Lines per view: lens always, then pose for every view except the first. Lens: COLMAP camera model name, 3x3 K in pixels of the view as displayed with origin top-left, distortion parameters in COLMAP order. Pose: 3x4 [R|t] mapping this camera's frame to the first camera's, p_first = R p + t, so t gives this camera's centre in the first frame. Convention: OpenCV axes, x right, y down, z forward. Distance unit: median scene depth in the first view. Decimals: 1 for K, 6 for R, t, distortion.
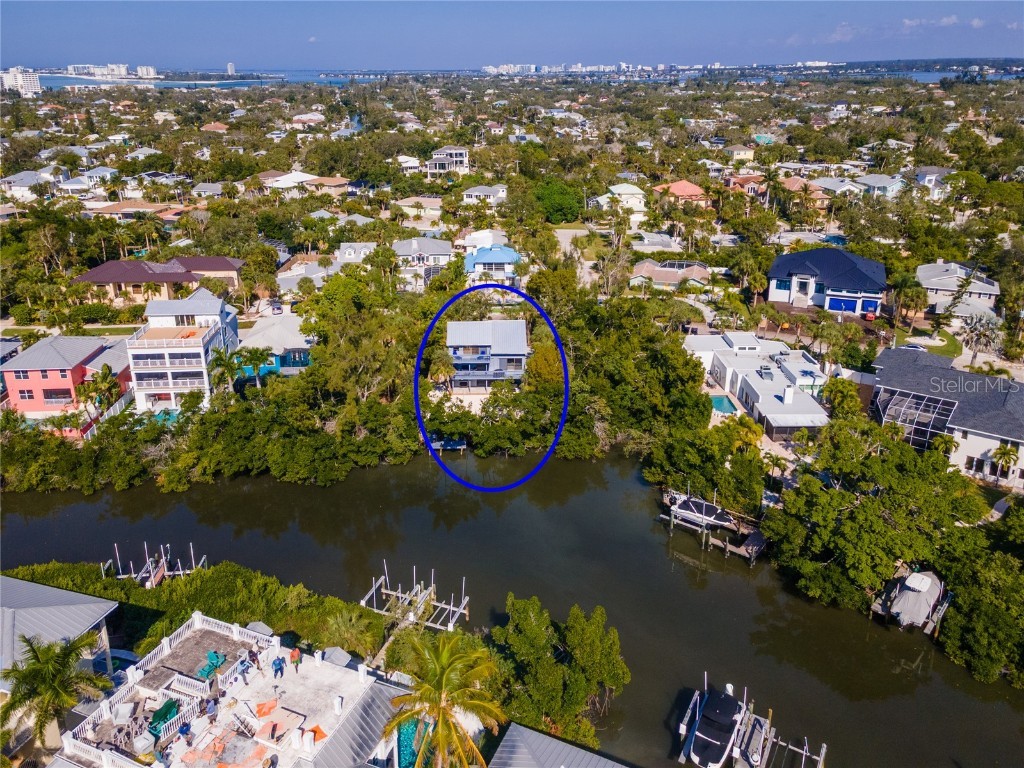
lens RADIAL K [[743.0, 0, 516.6], [0, 743.0, 384.9], [0, 0, 1]] dist [0.060587, -0.001100]
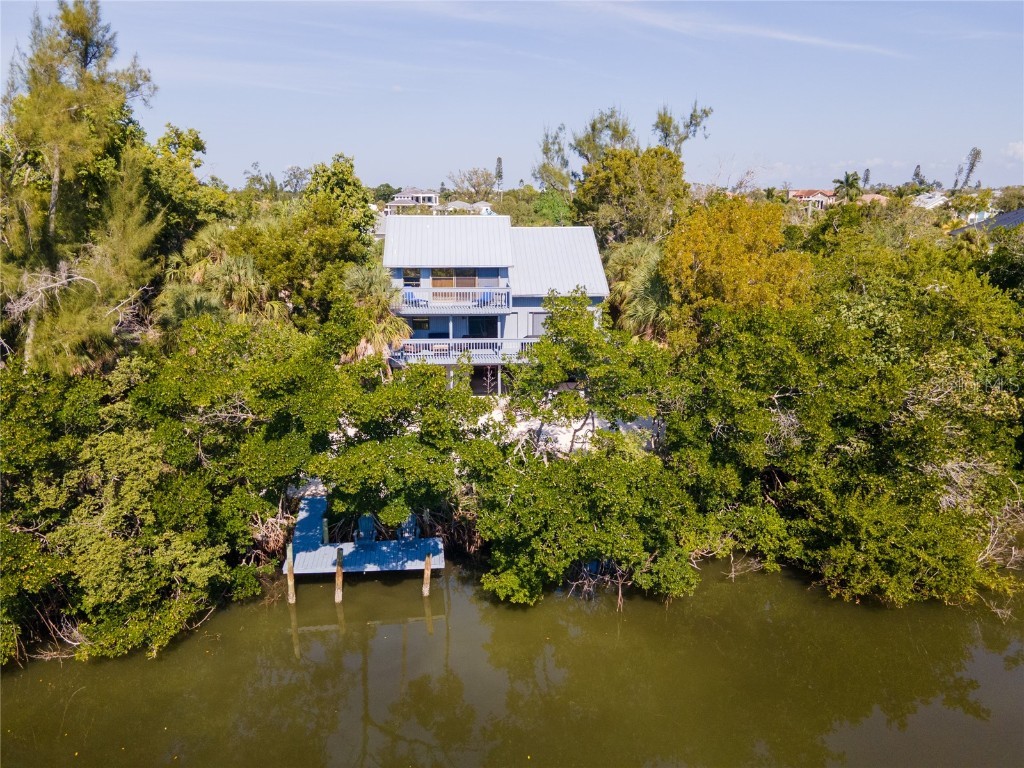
lens RADIAL K [[743.0, 0, 516.6], [0, 743.0, 384.9], [0, 0, 1]] dist [0.060587, -0.001100]
pose [[0.999028, -0.019730, 0.039412, -0.053417], [0.025309, 0.988889, -0.146488, 0.062996], [-0.036083, 0.147343, 0.988427, 0.754800]]
